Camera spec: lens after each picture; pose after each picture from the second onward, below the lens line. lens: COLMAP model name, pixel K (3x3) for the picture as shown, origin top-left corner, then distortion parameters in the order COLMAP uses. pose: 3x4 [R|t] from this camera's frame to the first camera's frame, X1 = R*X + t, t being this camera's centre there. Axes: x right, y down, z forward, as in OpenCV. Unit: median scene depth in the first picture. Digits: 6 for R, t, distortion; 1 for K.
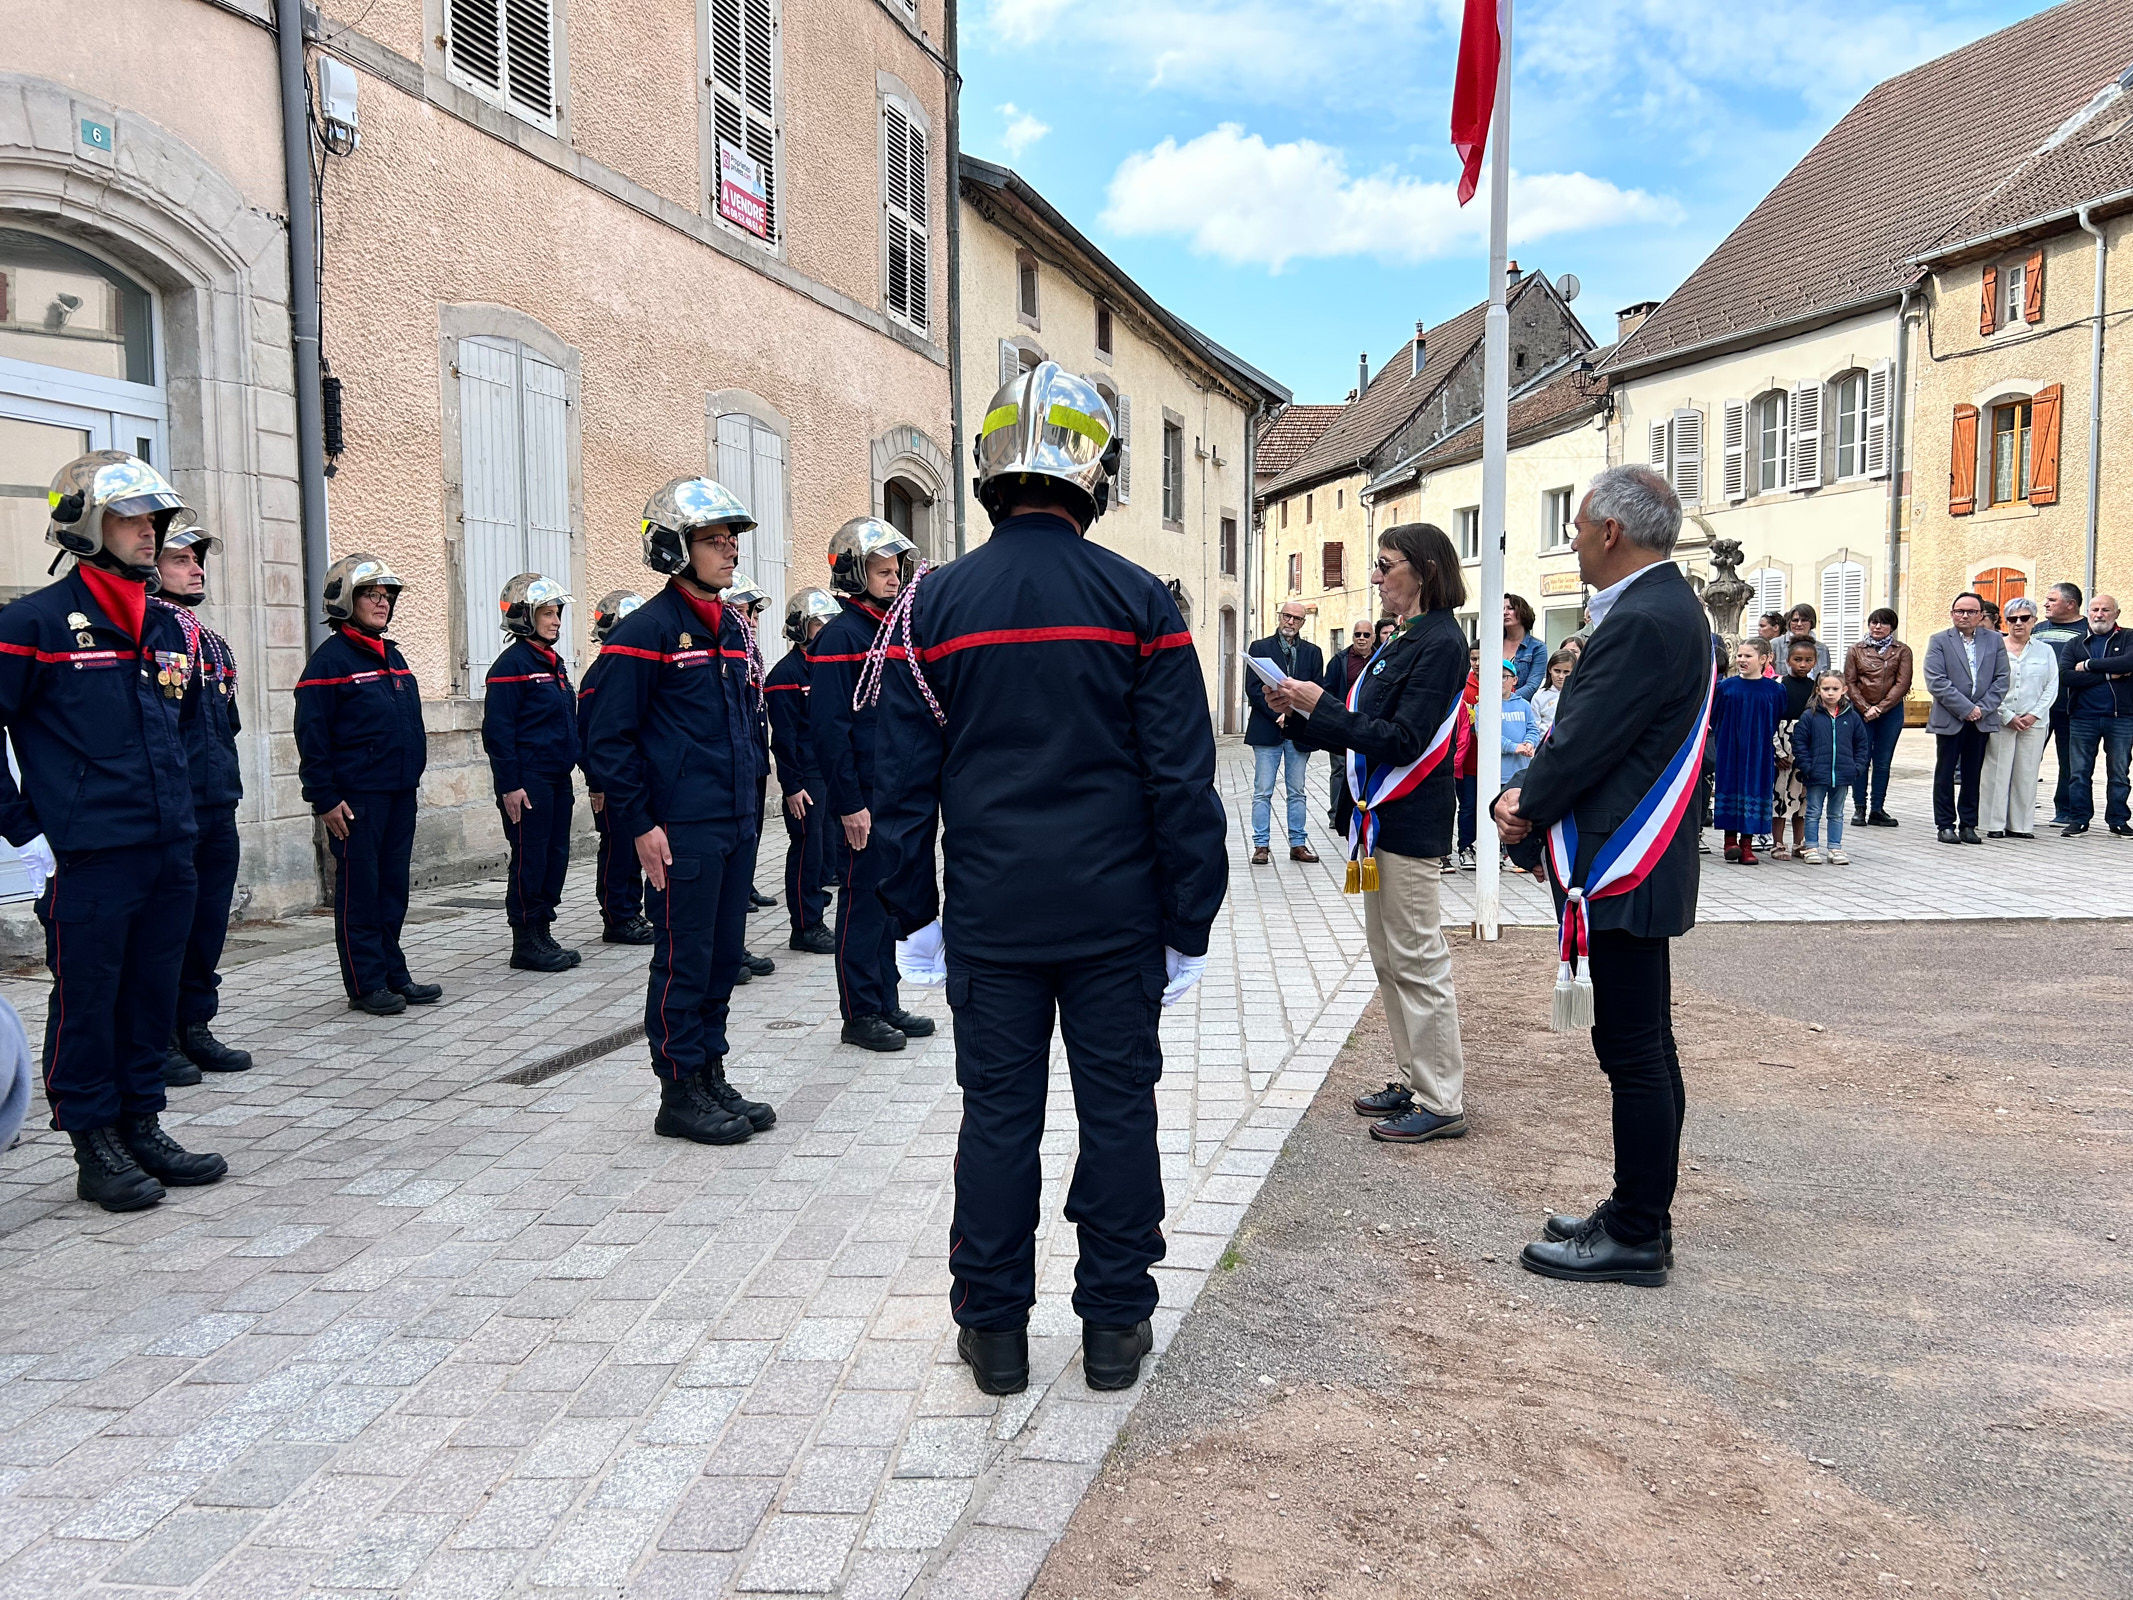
lens RADIAL K [[1607.8, 0, 1054.6], [0, 1607.8, 807.4], [0, 0, 1]] dist [0.039429, -0.036443]
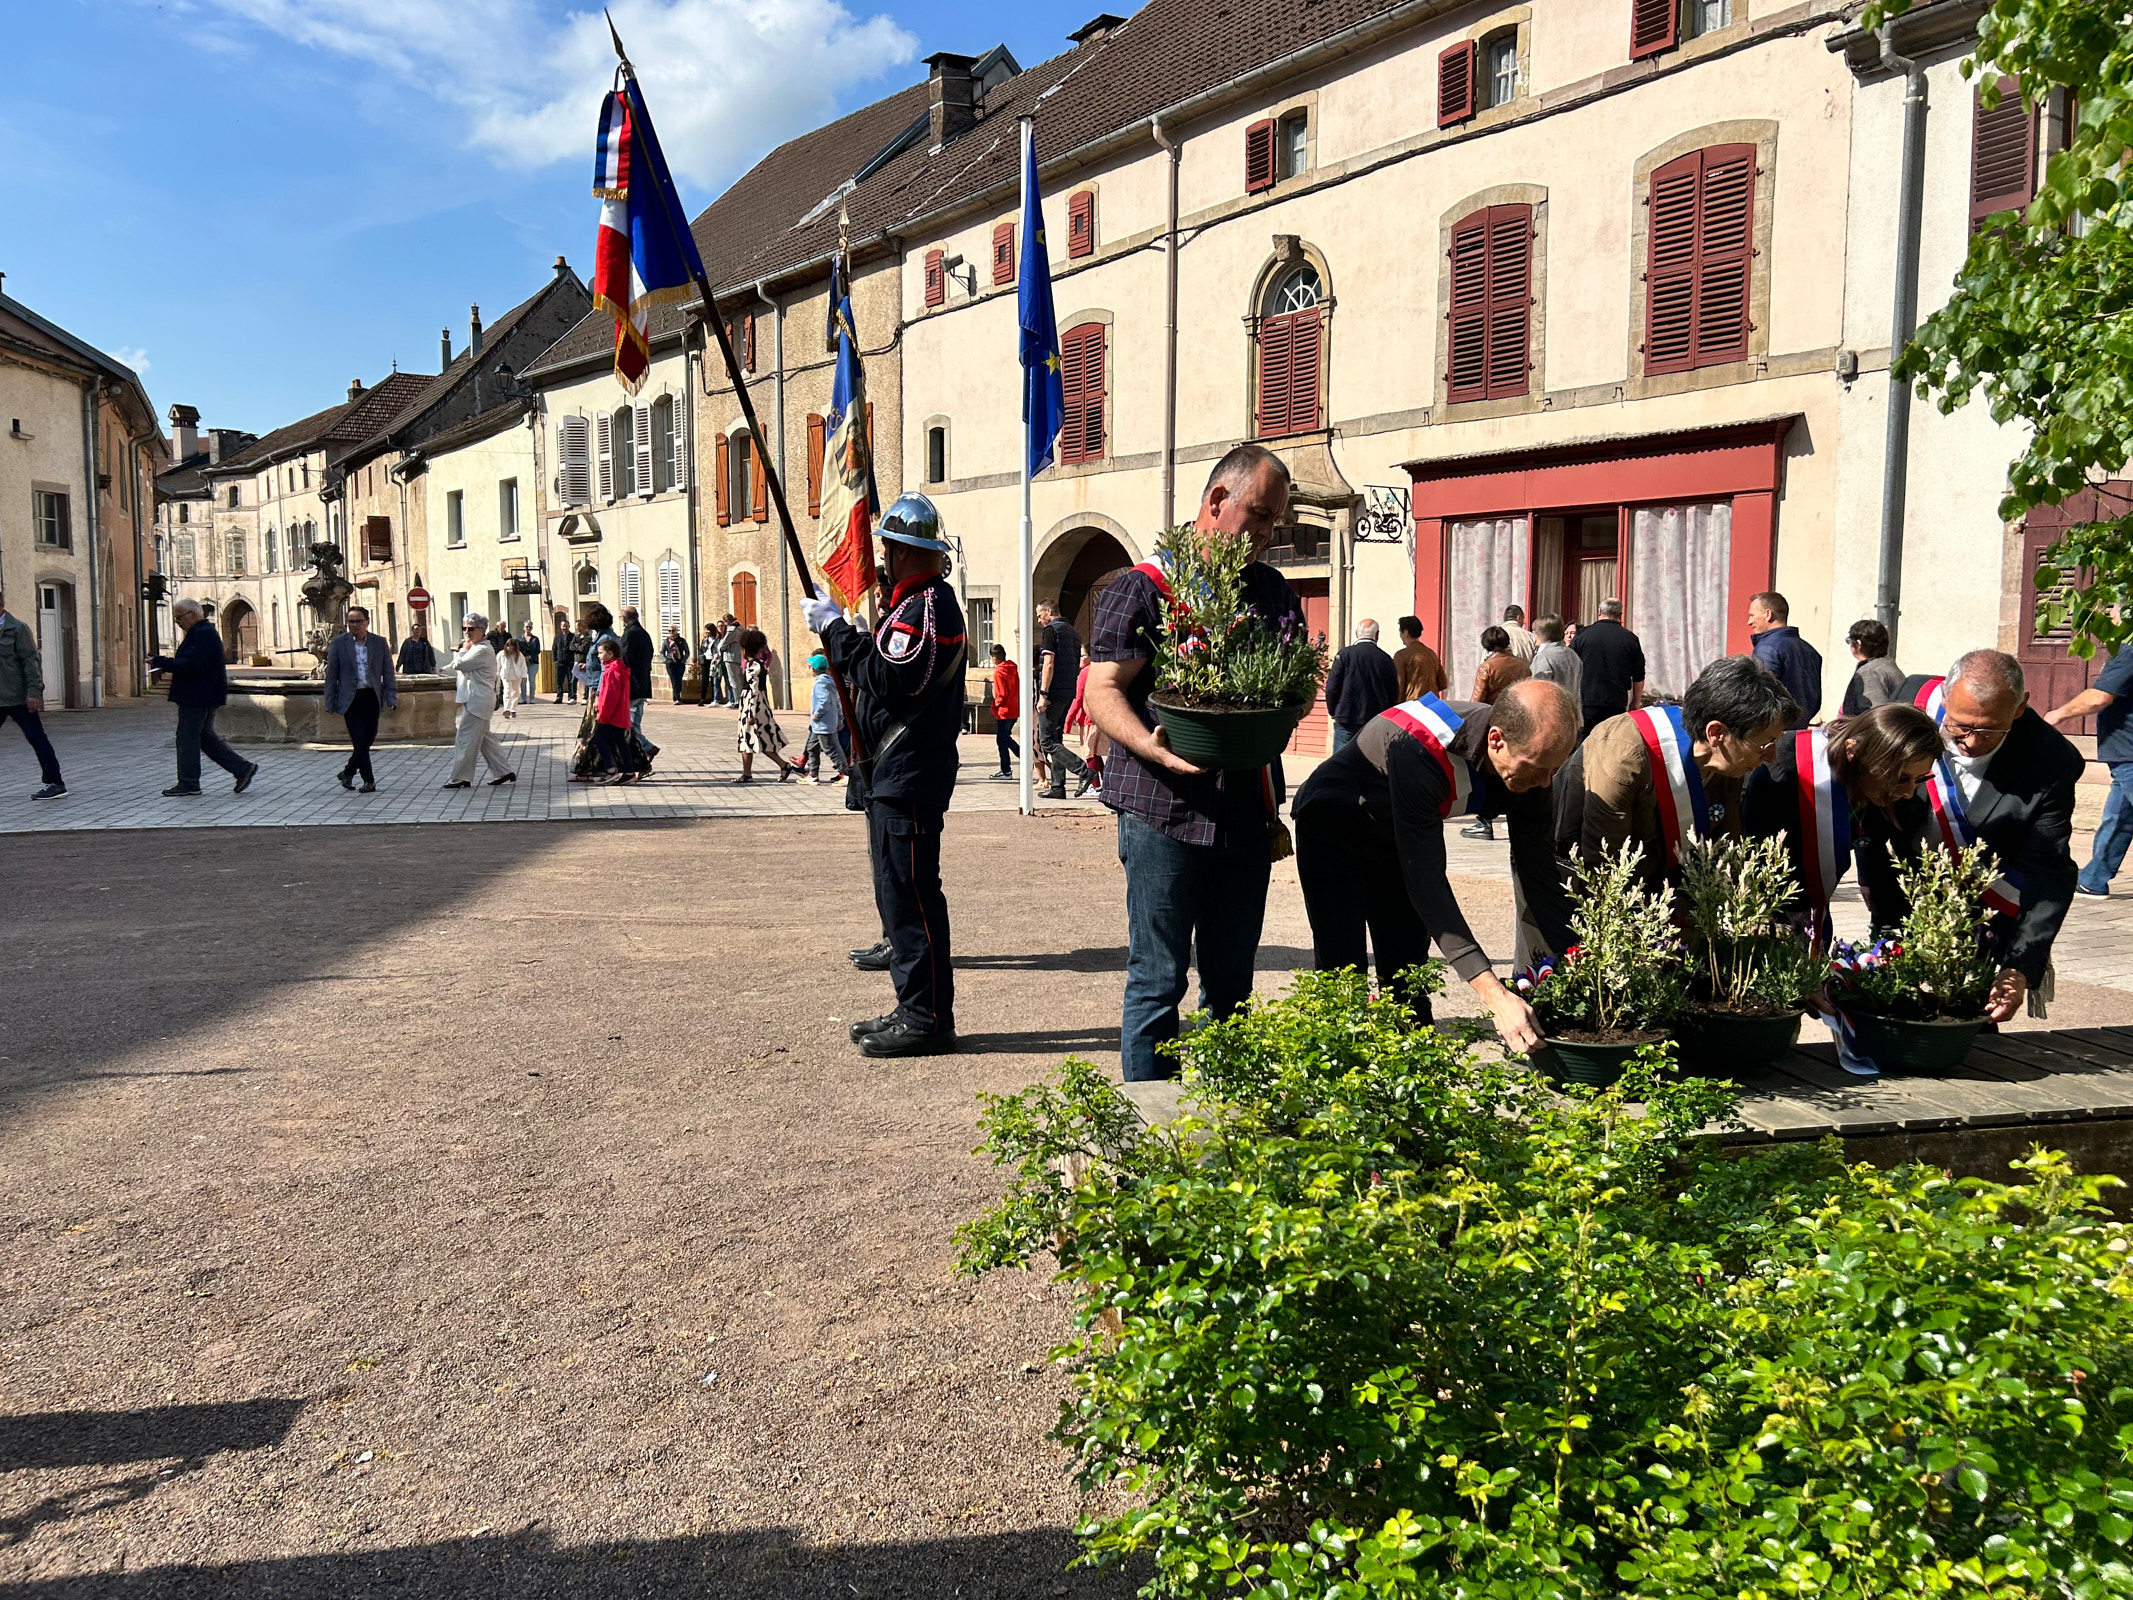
lens RADIAL K [[1610.0, 0, 1040.1], [0, 1610.0, 803.1], [0, 0, 1]] dist [0.086994, -0.118526]
pose [[0.917111, -0.027307, 0.397695, 0.644878], [0.021632, 0.999590, 0.018749, 0.018789], [-0.398044, -0.008592, 0.917326, -0.447652]]
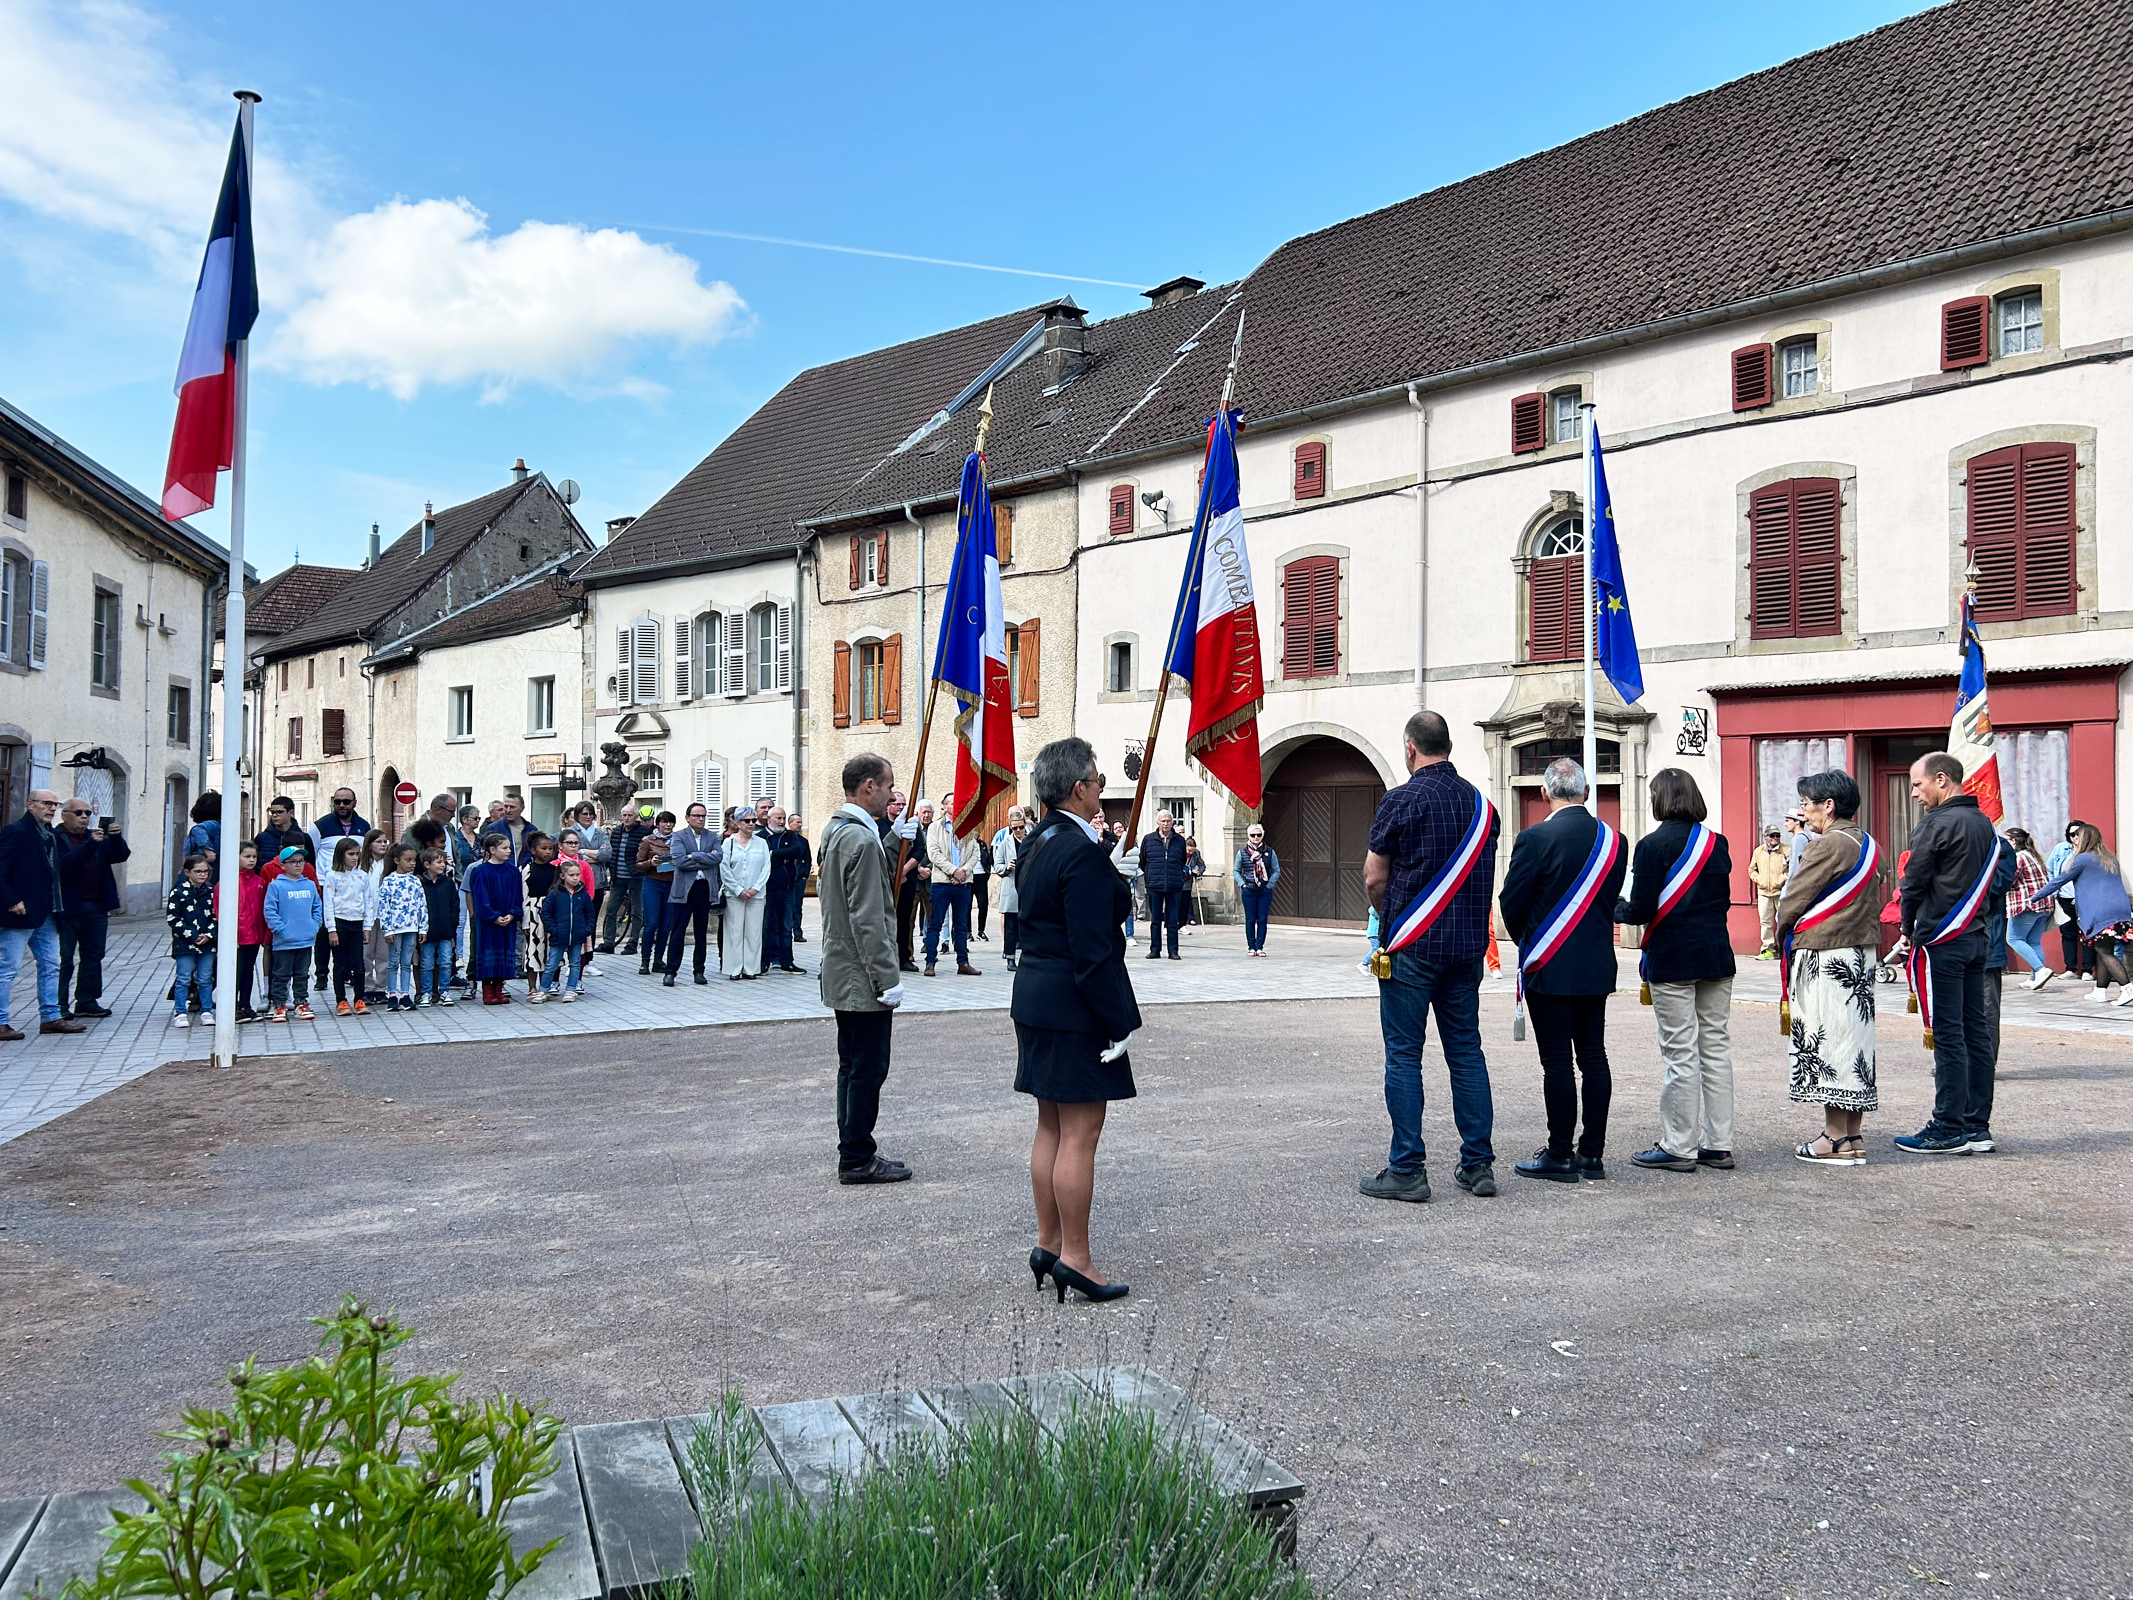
lens RADIAL K [[1610.0, 0, 1040.1], [0, 1610.0, 803.1], [0, 0, 1]] dist [0.086994, -0.118526]
pose [[0.849571, 0.027435, 0.526761, 0.076726], [0.028919, 0.994722, -0.098450, 0.011546], [-0.526682, 0.098873, 0.844293, -0.284599]]
